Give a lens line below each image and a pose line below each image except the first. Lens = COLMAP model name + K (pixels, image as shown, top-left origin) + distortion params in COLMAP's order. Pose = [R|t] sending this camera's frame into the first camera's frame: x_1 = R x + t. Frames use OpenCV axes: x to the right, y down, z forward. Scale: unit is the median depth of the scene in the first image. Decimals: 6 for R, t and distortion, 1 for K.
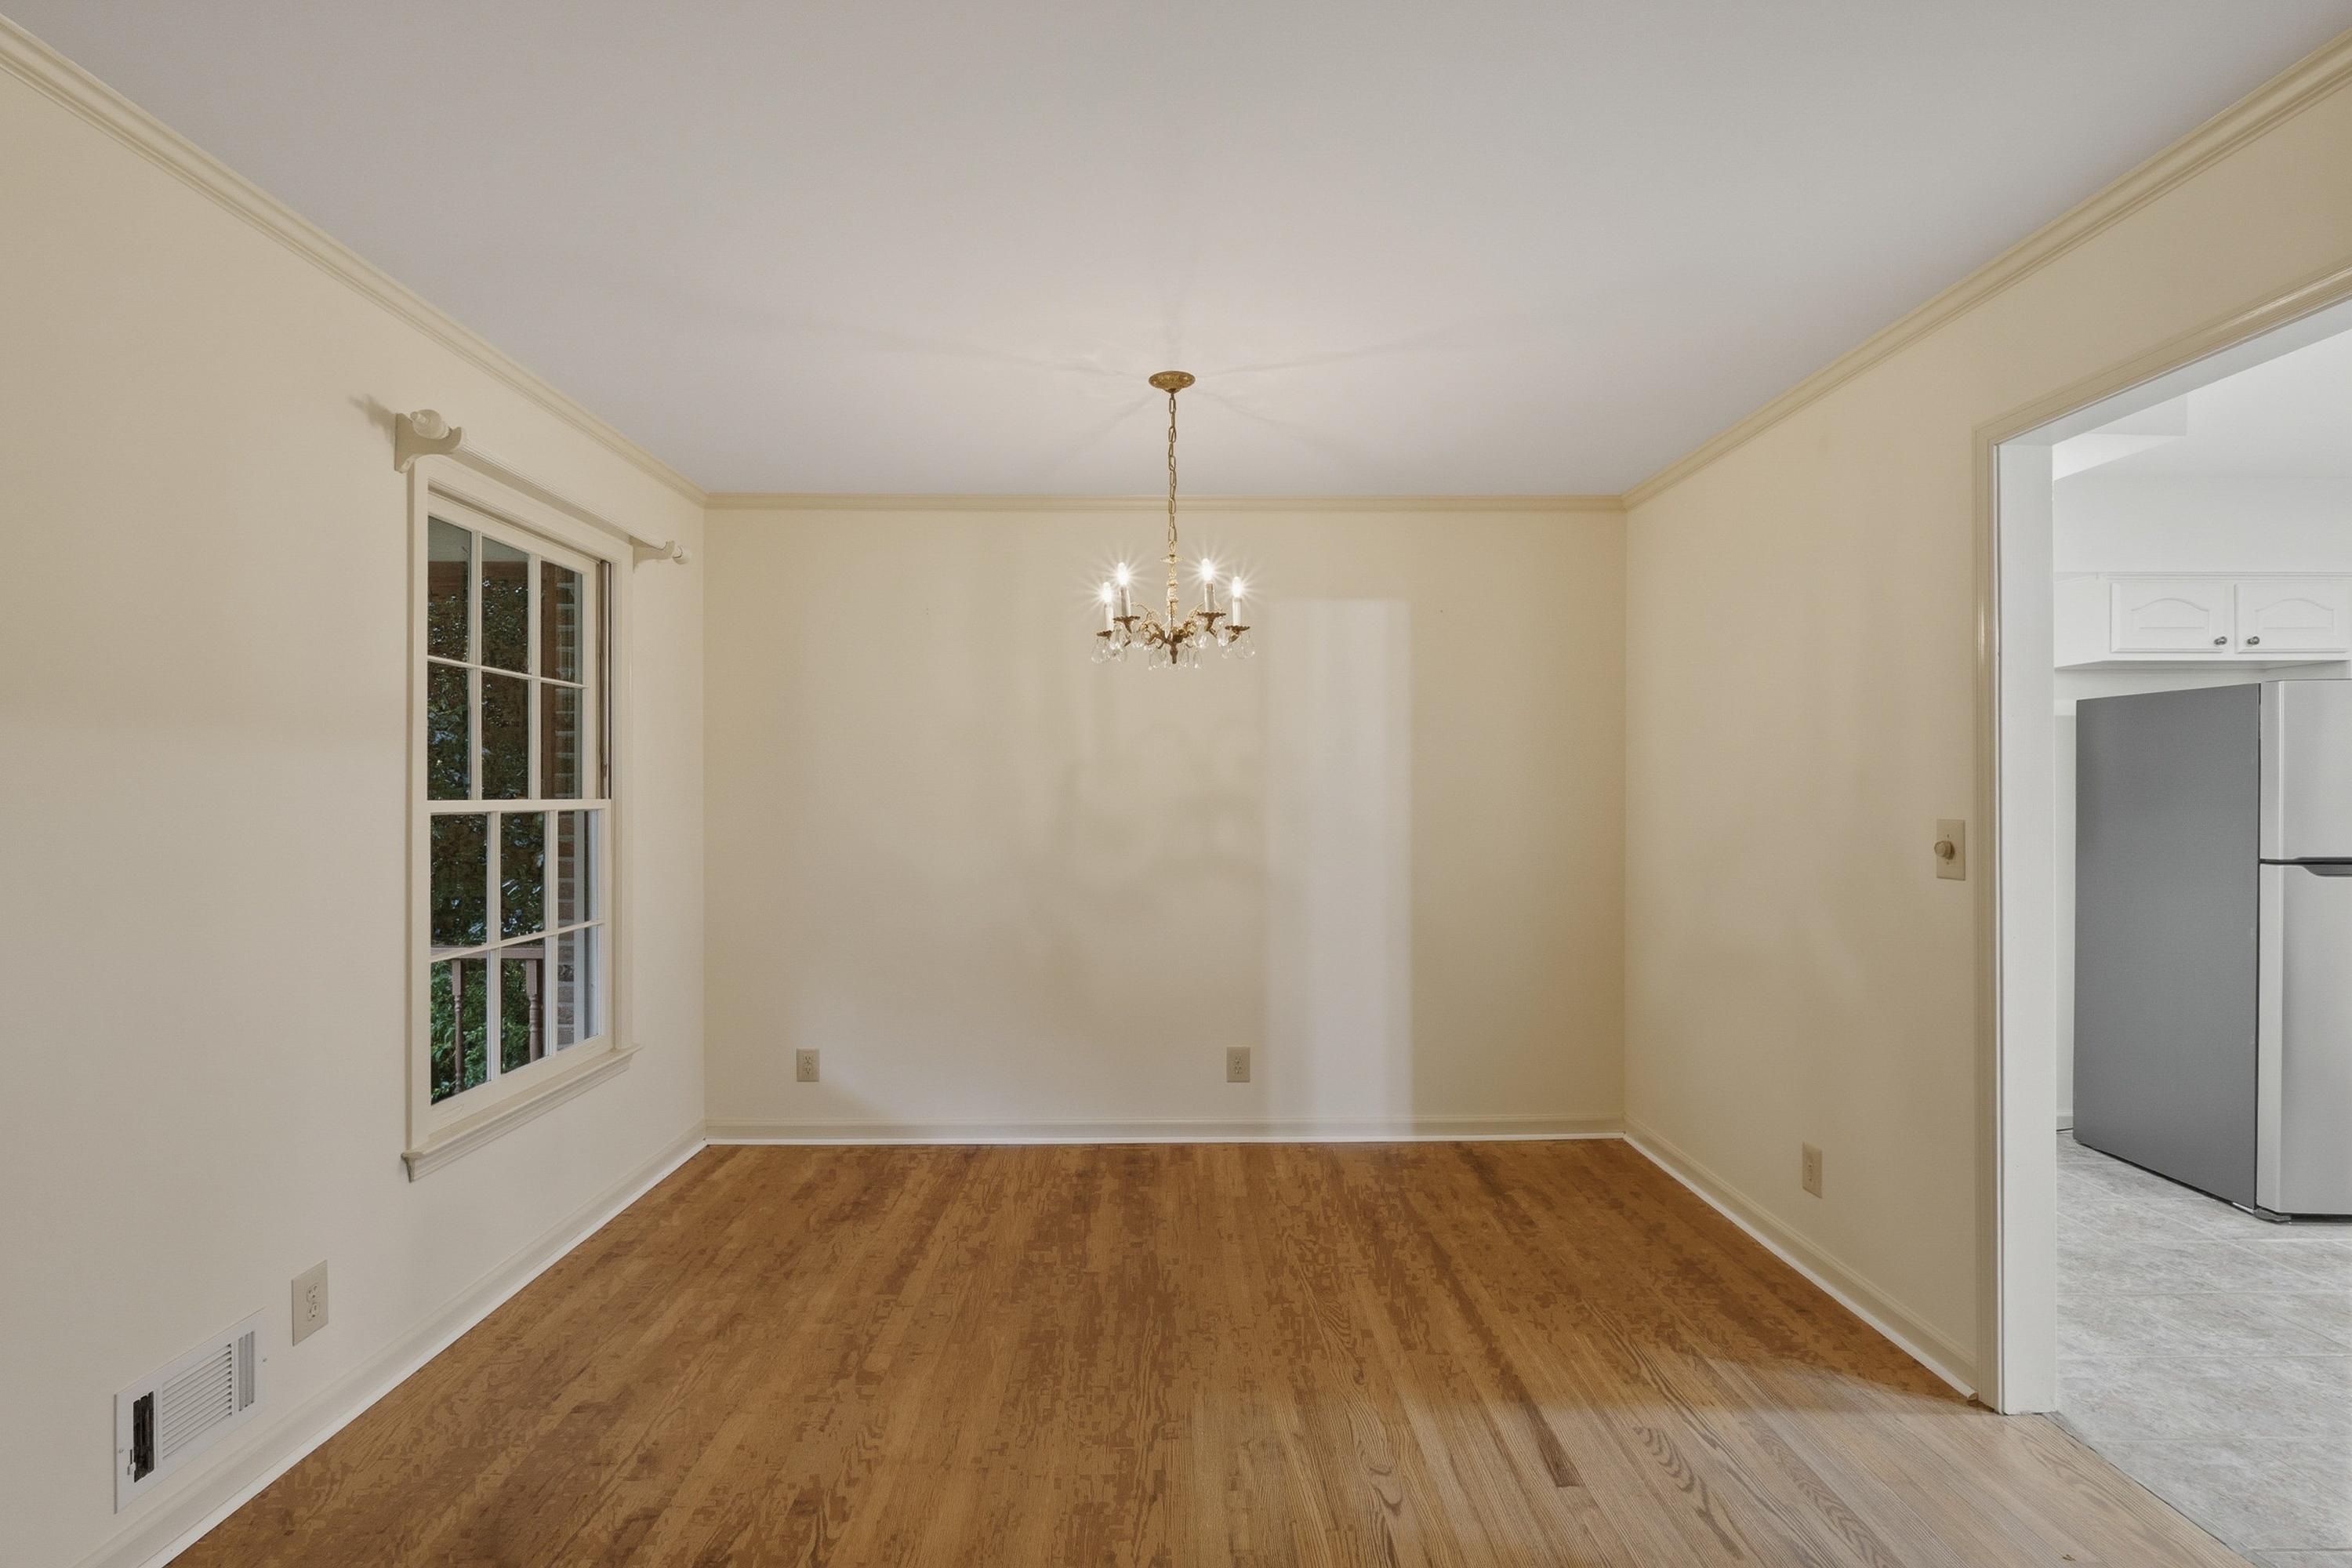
lens RADIAL K [[1081.8, 0, 1181.0], [0, 1081.8, 795.3], [0, 0, 1]] dist [-0.001262, 0.000632]
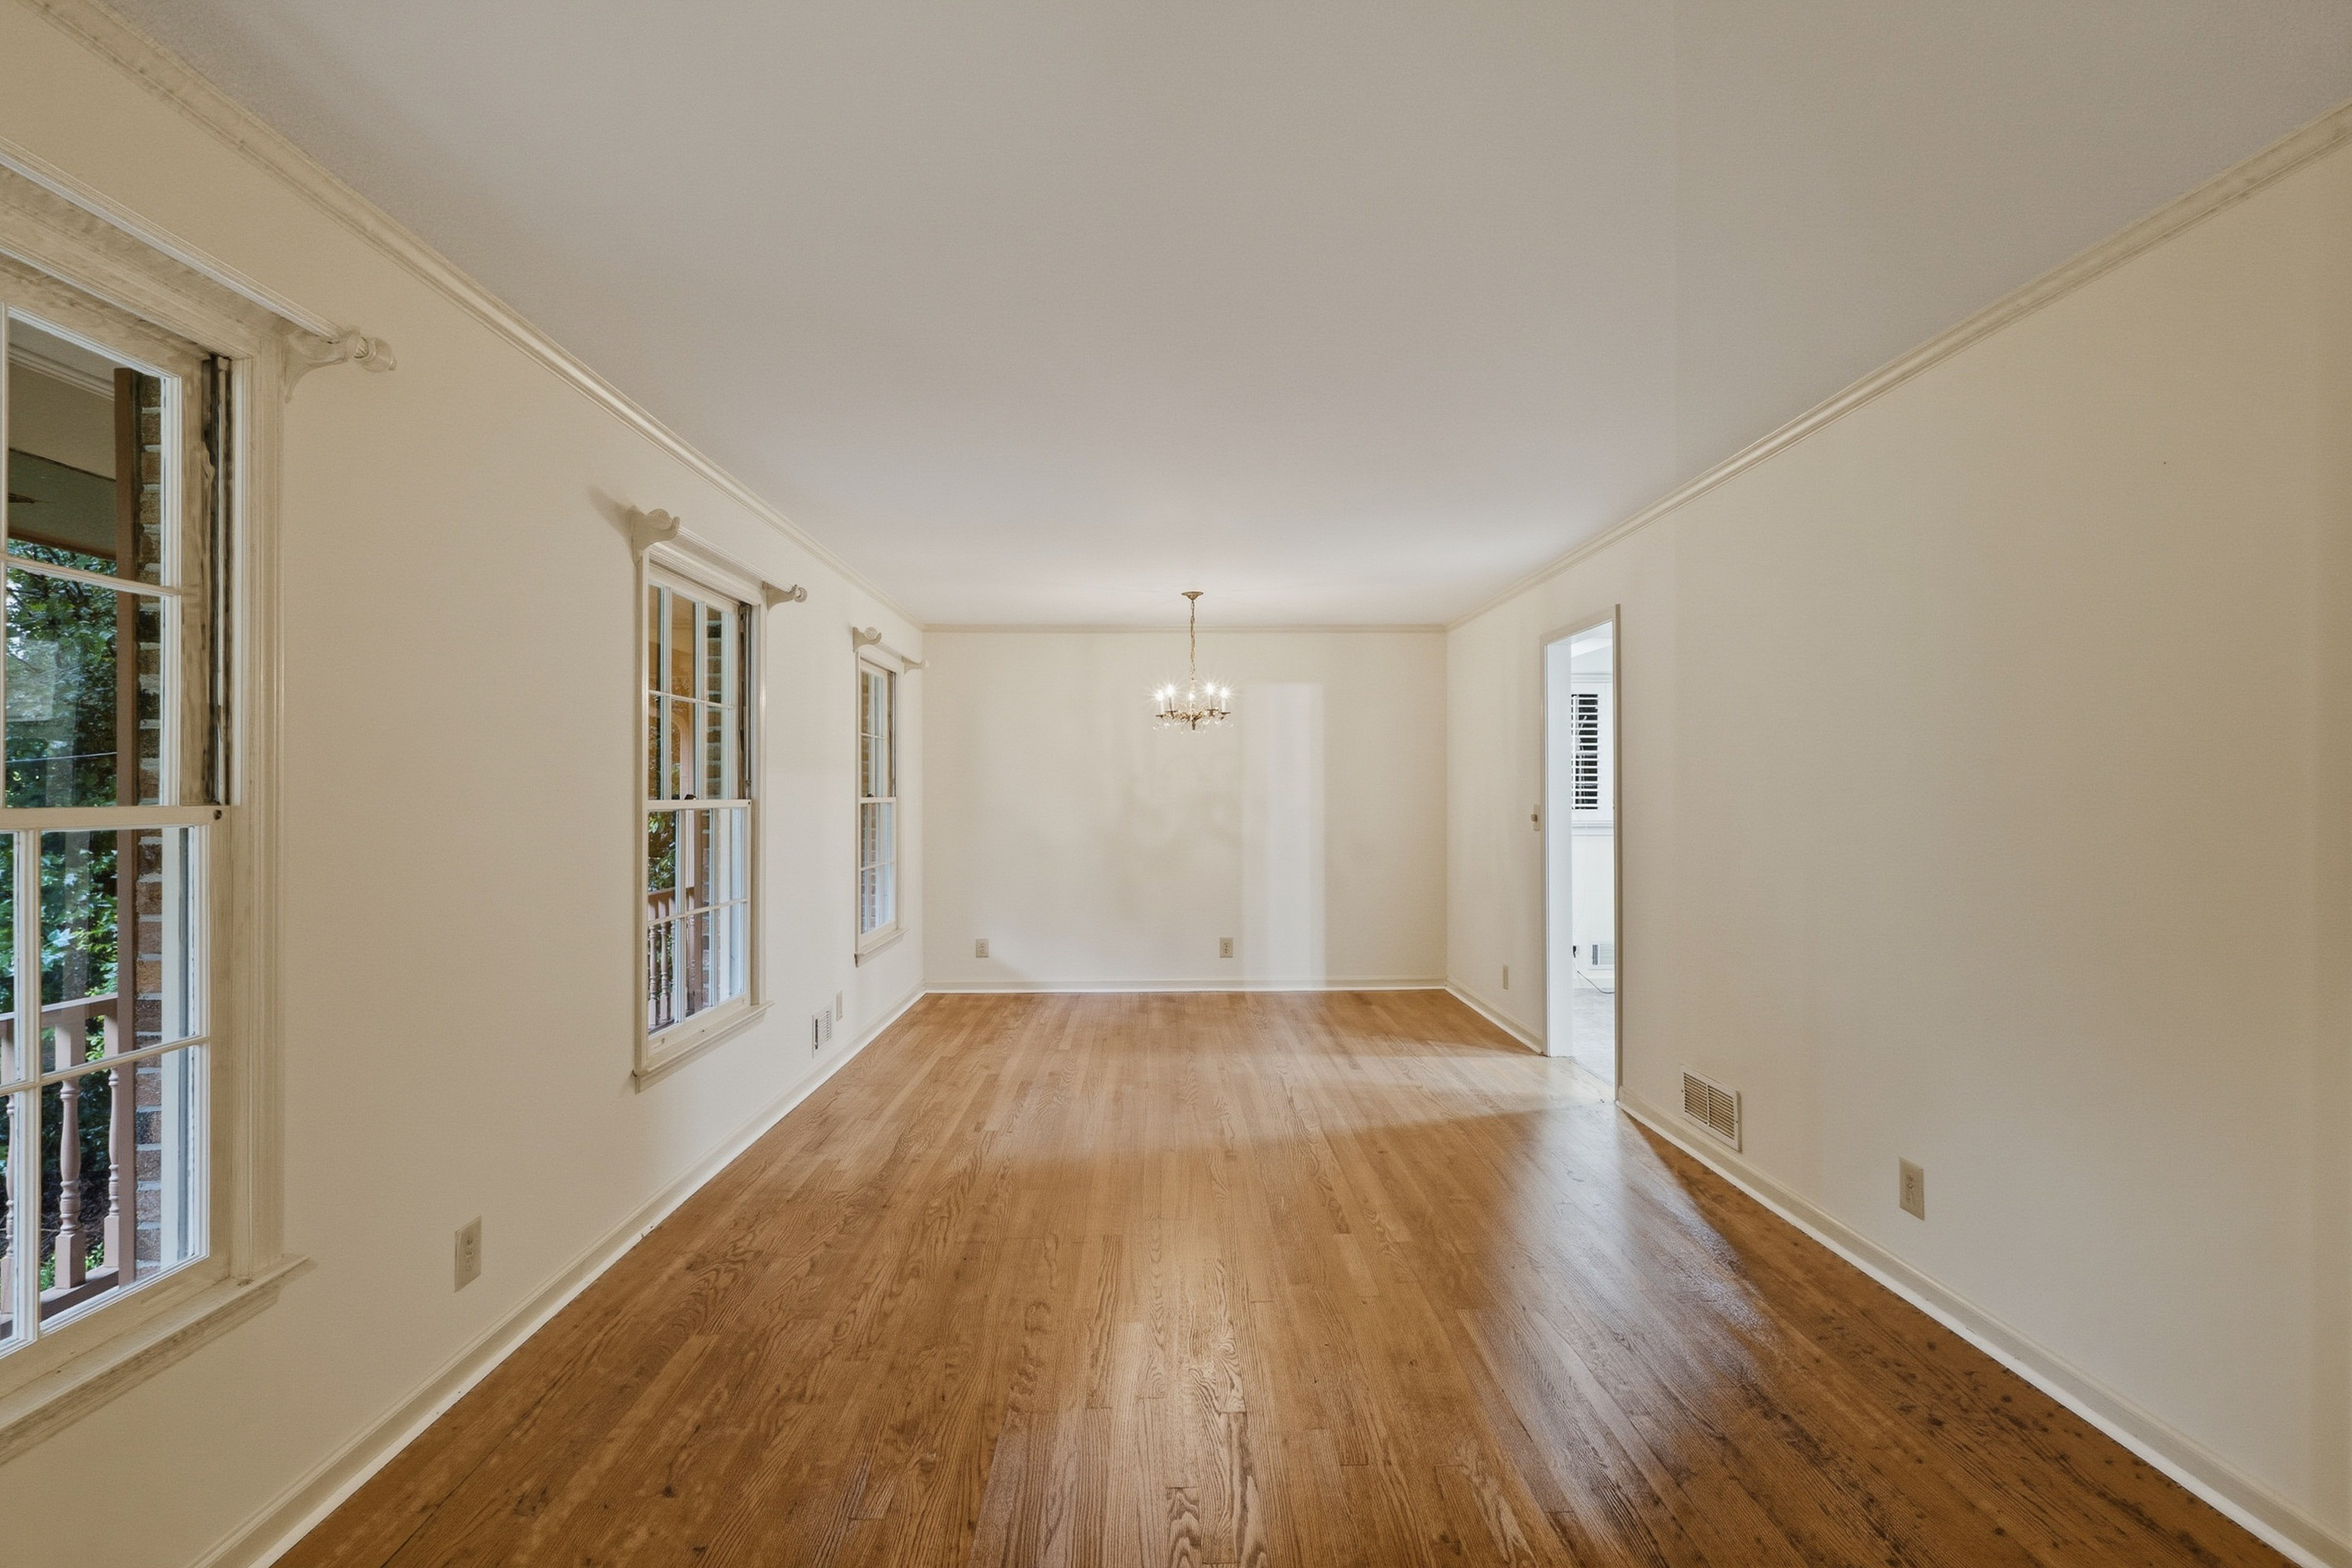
lens RADIAL K [[1060.8, 0, 1176.0], [0, 1060.8, 784.0], [0, 0, 1]] dist [-0.012403, 0.000172]
pose [[0.999998, -0.002096, -0.000628, -0.032794], [0.002090, 0.999952, -0.009526, -0.000676], [0.000648, 0.009524, 0.999954, -0.857895]]
